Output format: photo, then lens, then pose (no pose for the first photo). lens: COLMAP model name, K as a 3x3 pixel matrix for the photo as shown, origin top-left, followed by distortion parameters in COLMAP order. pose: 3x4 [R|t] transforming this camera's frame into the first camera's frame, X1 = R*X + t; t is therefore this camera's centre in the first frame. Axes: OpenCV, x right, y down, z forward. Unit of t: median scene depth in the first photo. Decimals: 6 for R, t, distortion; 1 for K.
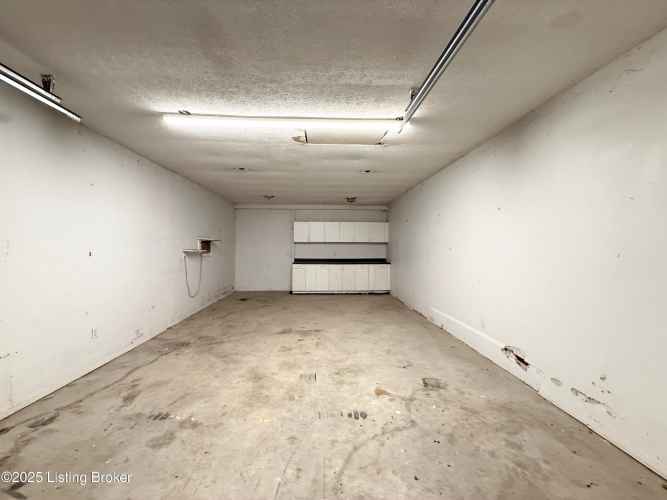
lens RADIAL K [[265.4, 0, 331.6], [0, 265.4, 248.3], [0, 0, 1]] dist [-0.000130, 0.000368]
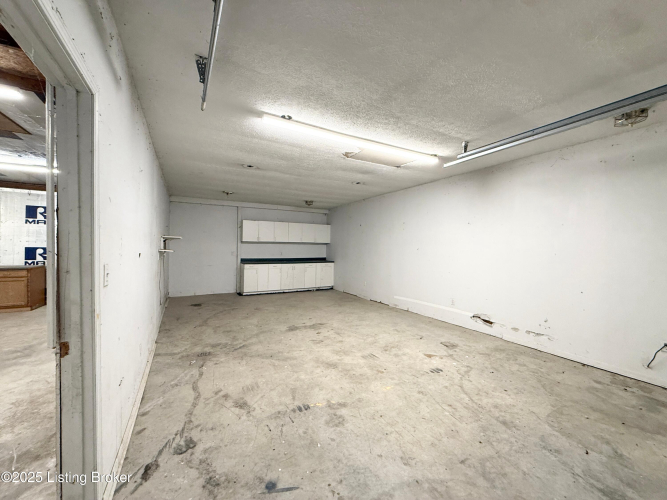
lens RADIAL K [[265.4, 0, 331.6], [0, 265.4, 248.3], [0, 0, 1]] dist [-0.000130, 0.000368]
pose [[0.898798, 0.005029, 0.438335, -0.691057], [-0.006499, 0.999977, 0.001855, -0.005566], [-0.438316, -0.004516, 0.898810, -0.001349]]
